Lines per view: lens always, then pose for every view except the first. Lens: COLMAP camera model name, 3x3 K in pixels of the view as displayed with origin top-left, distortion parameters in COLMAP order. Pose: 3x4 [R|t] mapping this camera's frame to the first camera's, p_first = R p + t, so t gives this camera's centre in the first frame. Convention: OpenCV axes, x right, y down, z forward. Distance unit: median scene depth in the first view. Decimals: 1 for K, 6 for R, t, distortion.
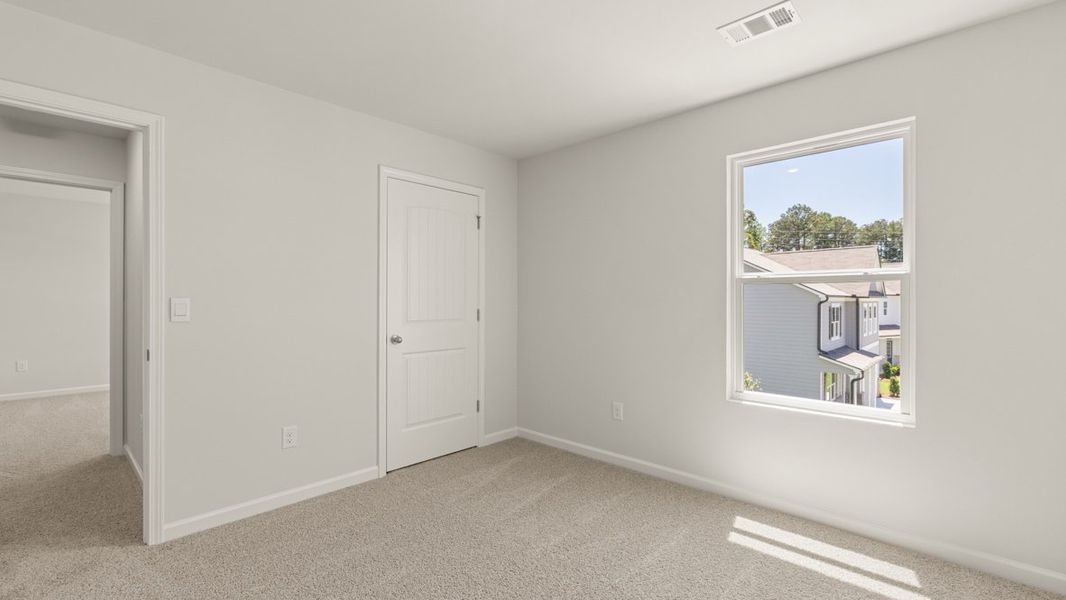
lens RADIAL K [[481.0, 0, 533.0], [0, 481.0, 300.0], [0, 0, 1]] dist [0.002972, 0.000201]
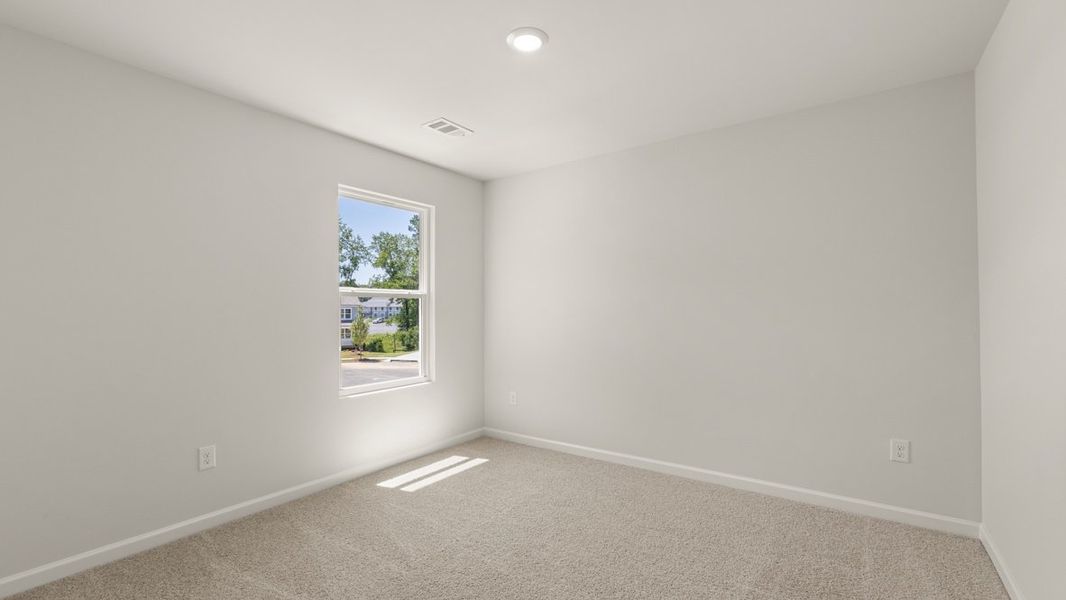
lens RADIAL K [[470.0, 0, 531.0], [0, 470.0, 306.3], [0, 0, 1]] dist [-0.000274, 0.000105]
pose [[-0.149269, 0.000605, 0.988797, -0.834072], [0.009640, 0.999953, 0.000843, -0.007797], [-0.988750, 0.009658, -0.149267, 0.784085]]
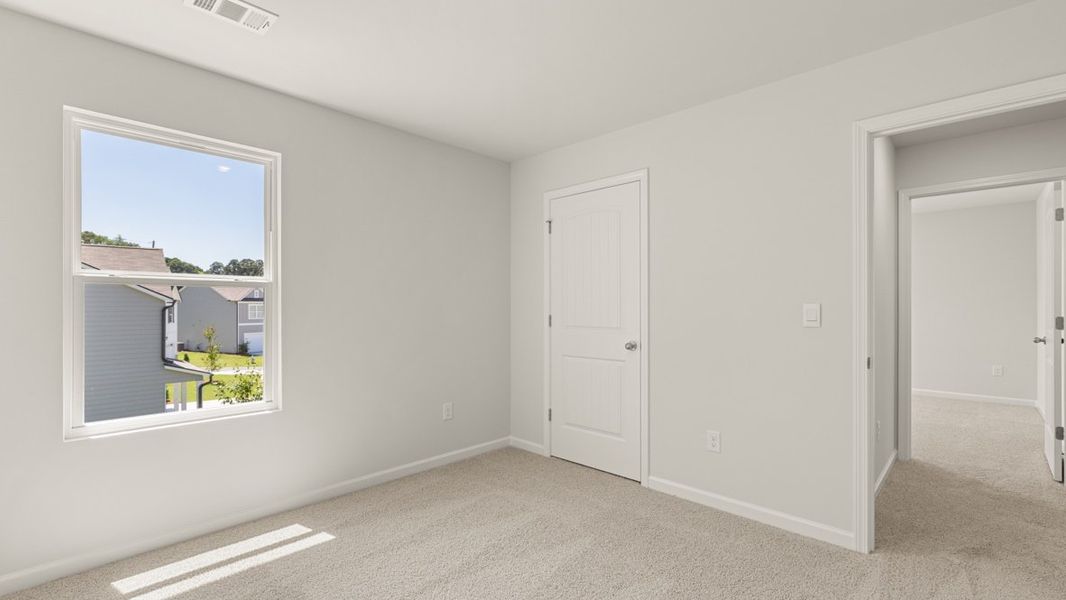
lens RADIAL K [[473.8, 0, 534.1], [0, 473.8, 305.7], [0, 0, 1]] dist [-0.000806, -0.000012]
pose [[-0.011110, -0.004569, 0.999928, -0.344035], [0.001652, 0.999988, 0.004587, -0.001605], [-0.999937, 0.001702, -0.011102, 0.325183]]
